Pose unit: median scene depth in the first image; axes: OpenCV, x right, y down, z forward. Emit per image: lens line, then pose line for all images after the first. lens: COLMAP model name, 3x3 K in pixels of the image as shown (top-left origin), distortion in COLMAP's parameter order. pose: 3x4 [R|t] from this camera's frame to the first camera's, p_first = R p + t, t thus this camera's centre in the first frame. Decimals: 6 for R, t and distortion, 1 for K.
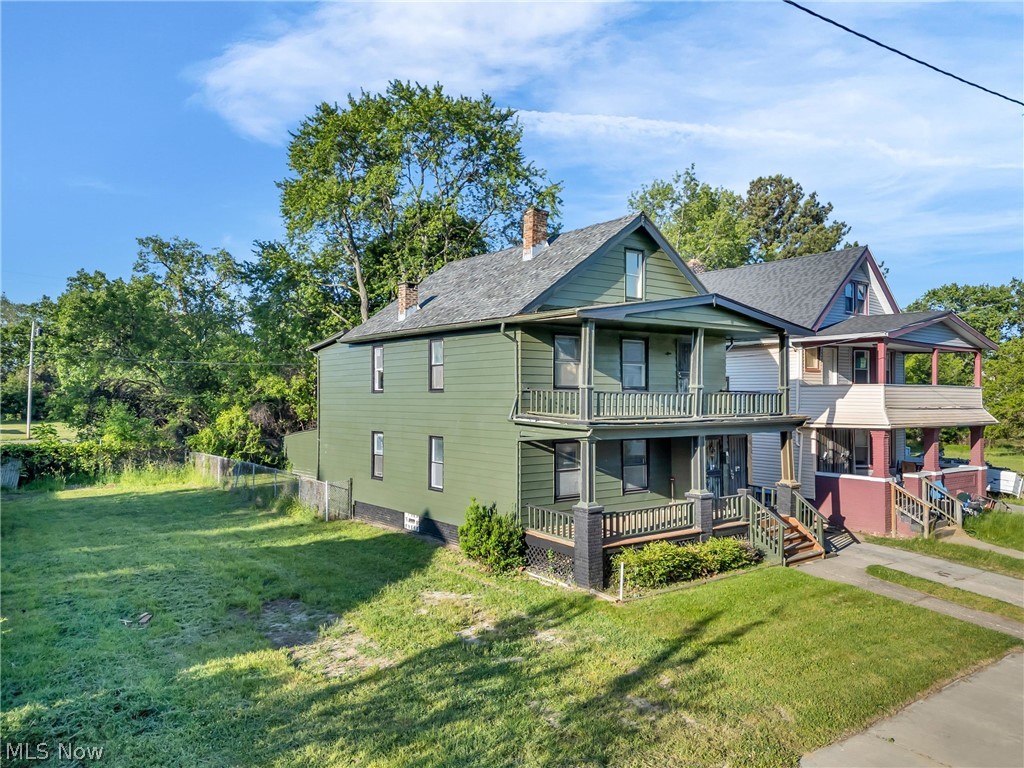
lens RADIAL K [[744.1, 0, 512.0], [0, 744.1, 384.0], [0, 0, 1]] dist [0.002096, -0.000250]
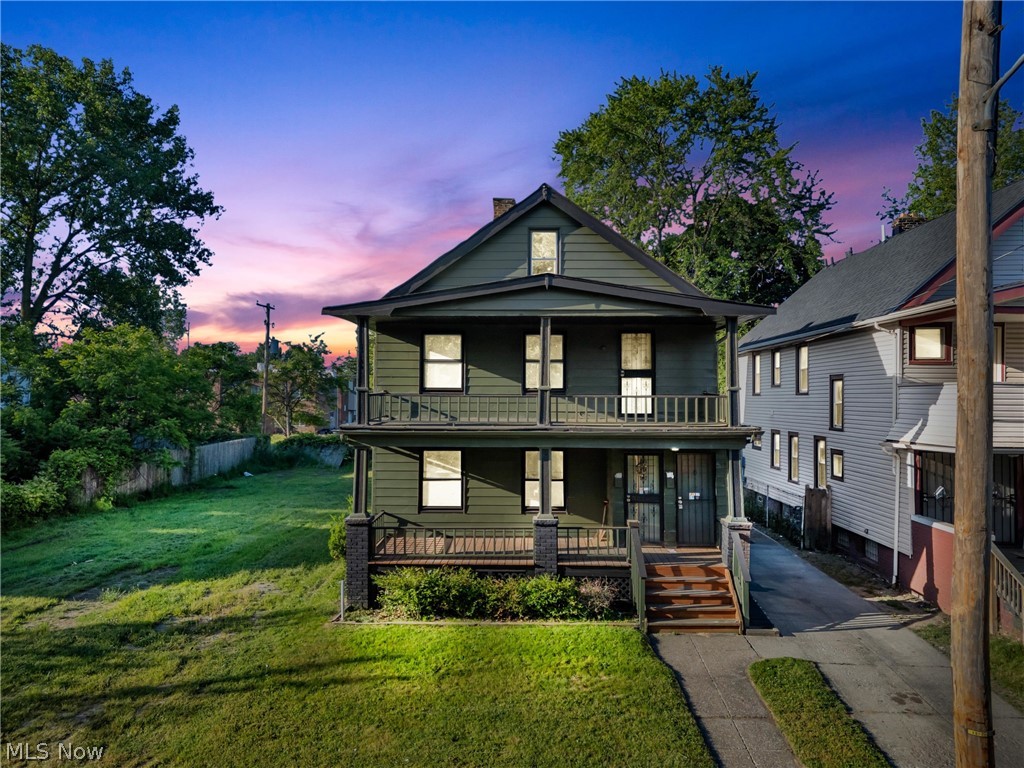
lens RADIAL K [[725.8, 0, 512.0], [0, 725.8, 384.0], [0, 0, 1]] dist [0.006572, -0.001900]
pose [[0.782427, -0.009391, -0.622672, 0.716521], [0.006212, 0.999954, -0.007276, 0.004401], [0.622711, 0.001825, 0.782450, 0.354104]]
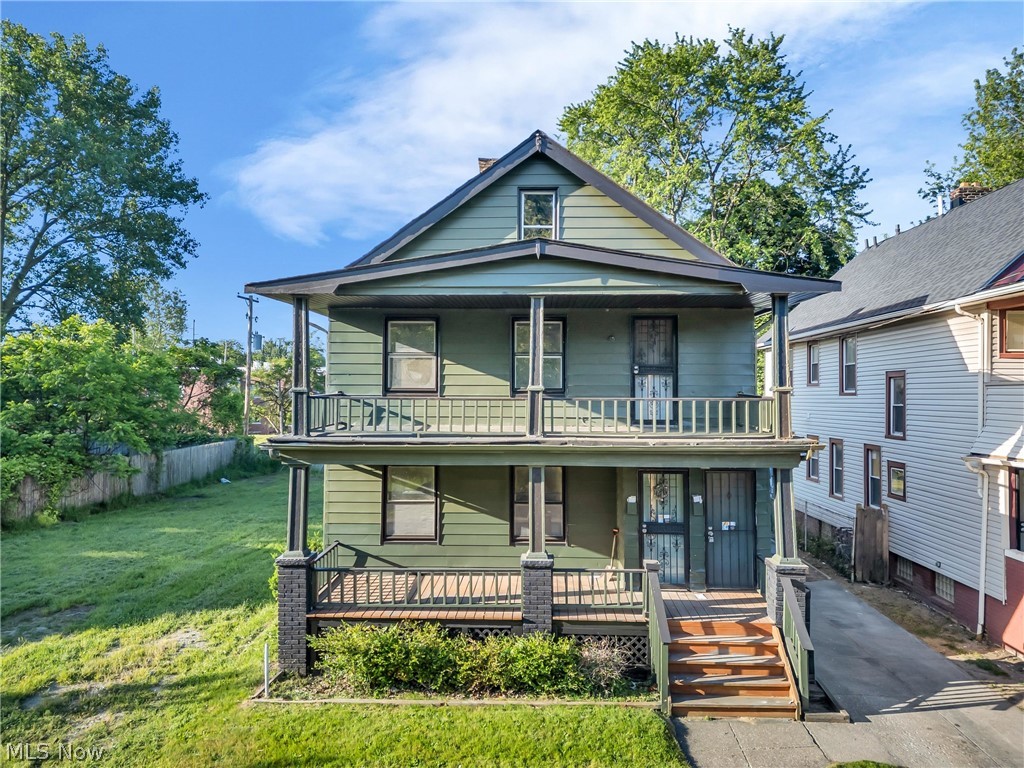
lens RADIAL K [[725.8, 0, 512.0], [0, 725.8, 384.0], [0, 0, 1]] dist [0.006572, -0.001900]
pose [[0.774726, -0.008305, -0.632243, 0.620993], [0.007001, 0.999965, -0.004556, 0.002280], [0.632258, -0.000896, 0.774757, 0.511289]]
